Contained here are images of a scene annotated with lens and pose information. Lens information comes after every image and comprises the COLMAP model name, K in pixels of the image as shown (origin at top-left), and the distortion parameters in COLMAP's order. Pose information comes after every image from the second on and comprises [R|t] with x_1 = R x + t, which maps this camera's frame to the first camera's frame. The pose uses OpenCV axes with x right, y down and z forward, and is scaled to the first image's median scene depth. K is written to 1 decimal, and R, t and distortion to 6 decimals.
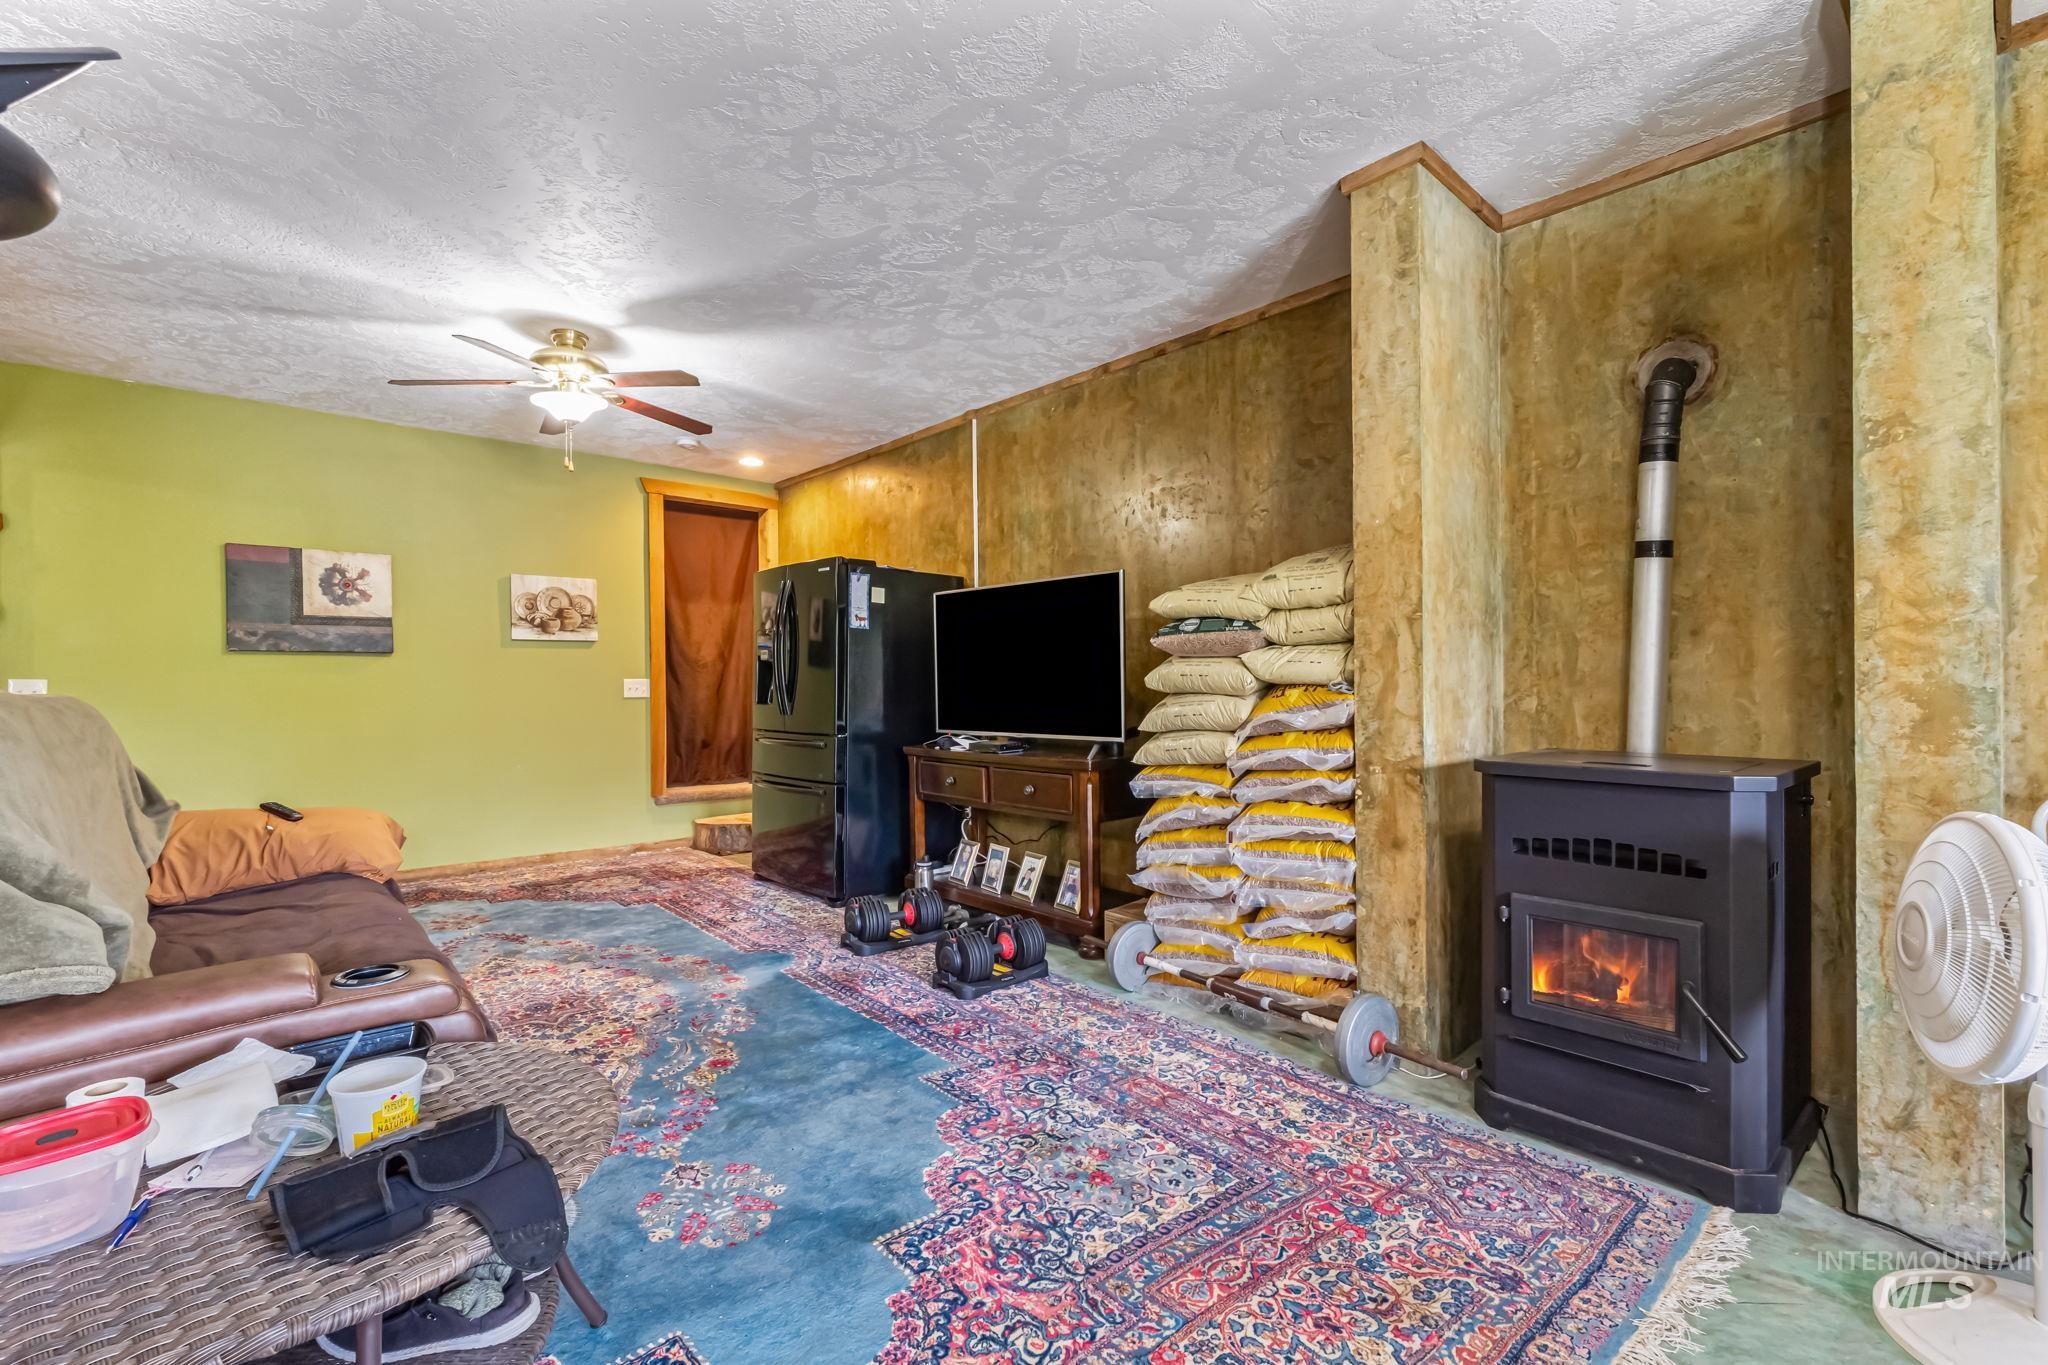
lens RADIAL K [[897.3, 0, 1023.6], [0, 897.3, 682.1], [0, 0, 1]] dist [-0.001047, -0.000038]
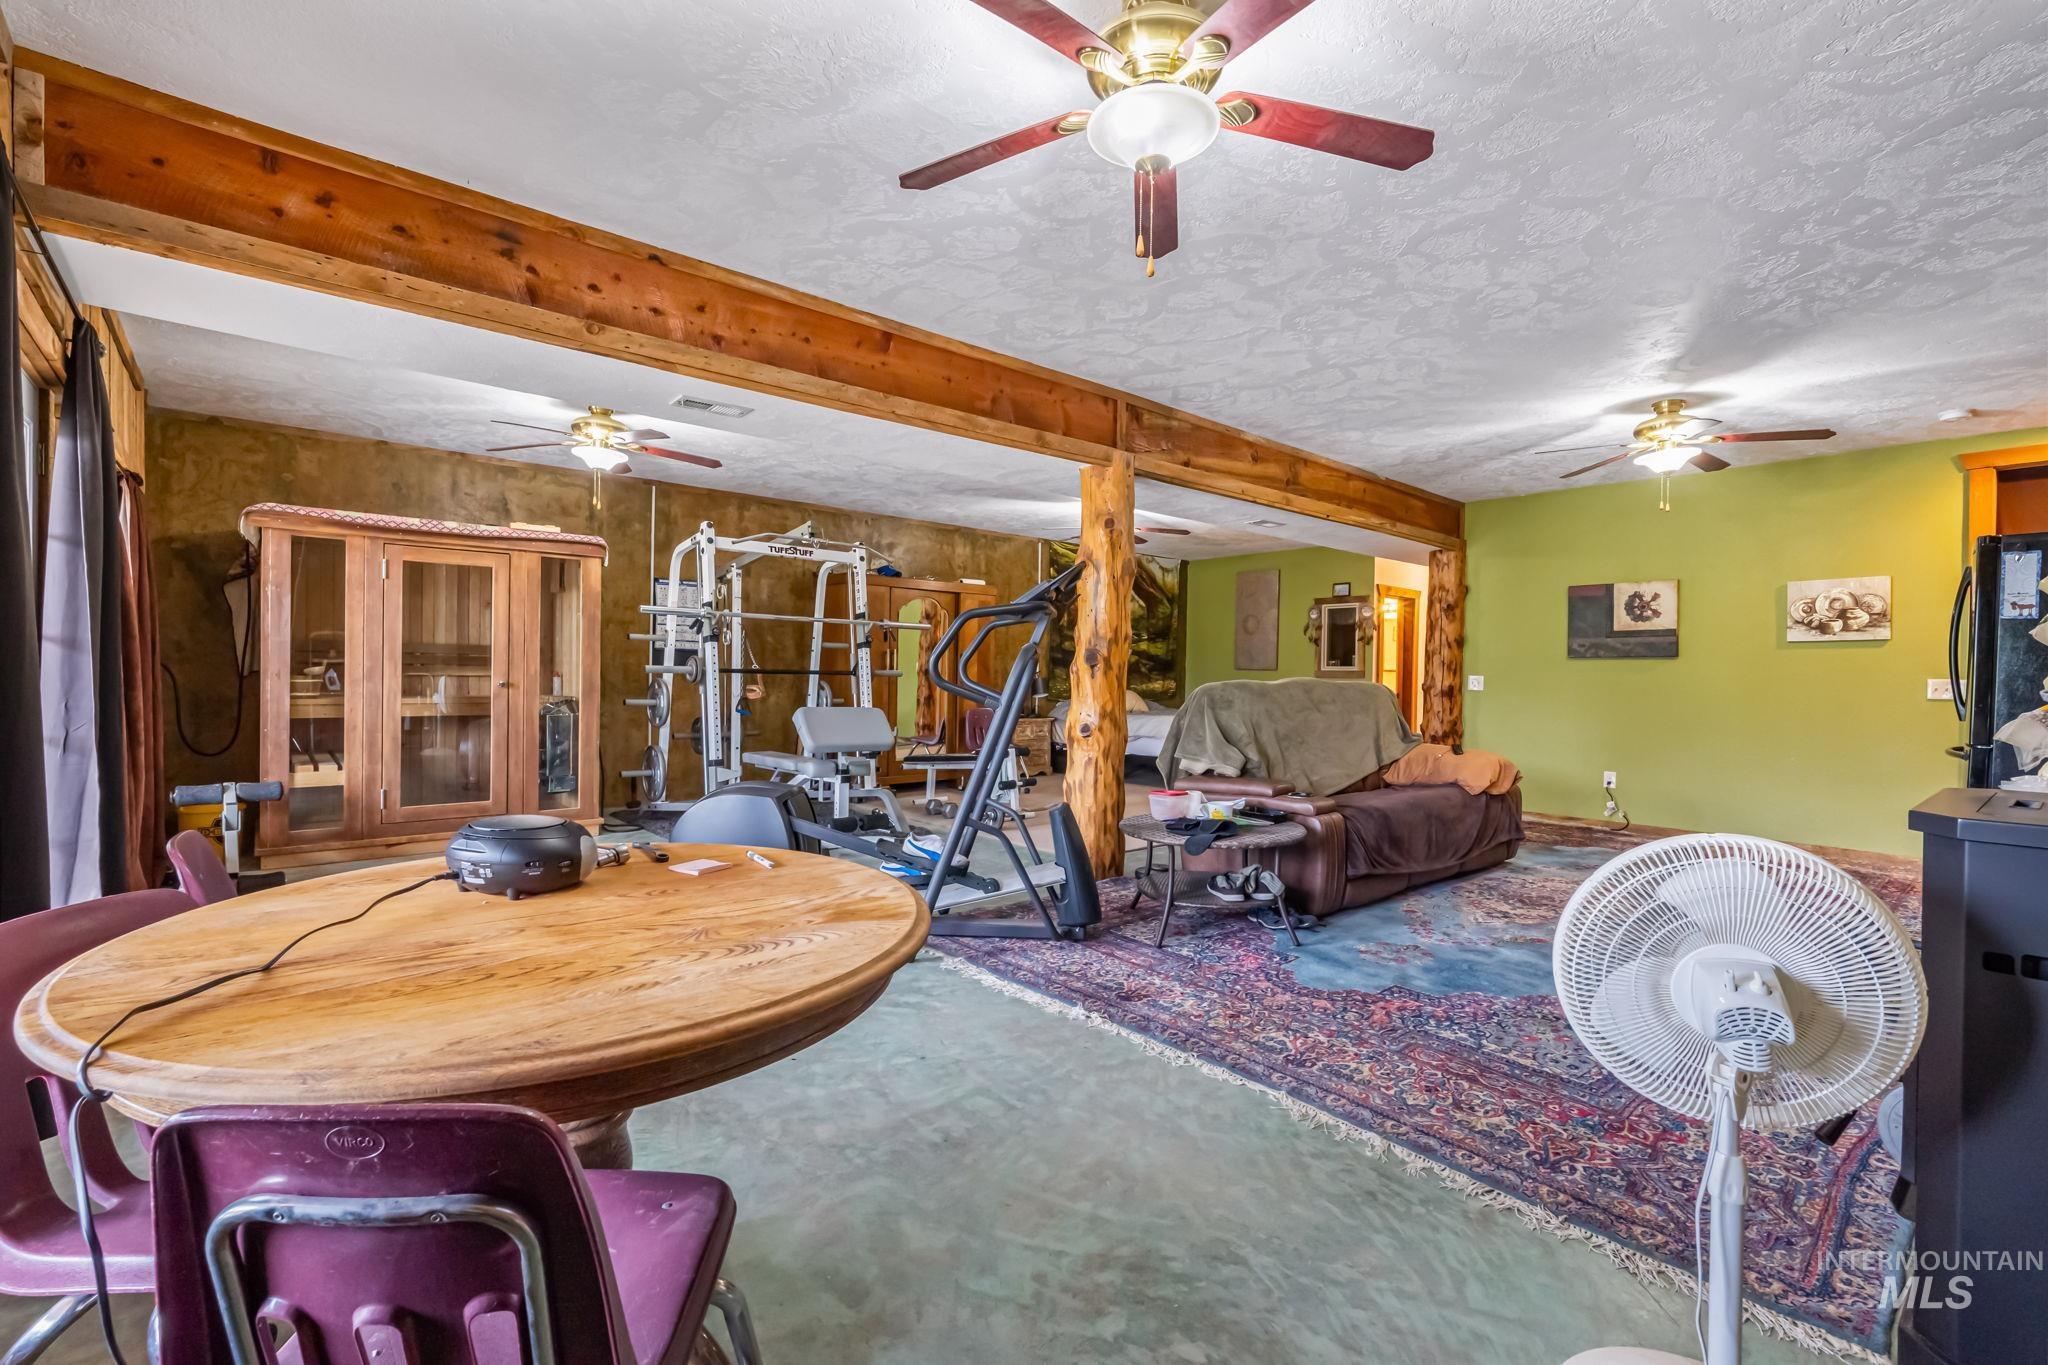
lens RADIAL K [[918.0, 0, 1020.7], [0, 918.0, 678.7], [0, 0, 1]] dist [-0.004195, 0.000984]
pose [[-0.025980, 0.008350, -0.999628, 0.654625], [-0.010214, 0.999911, 0.008618, -0.002419], [0.999610, 0.010434, -0.025893, 0.106806]]
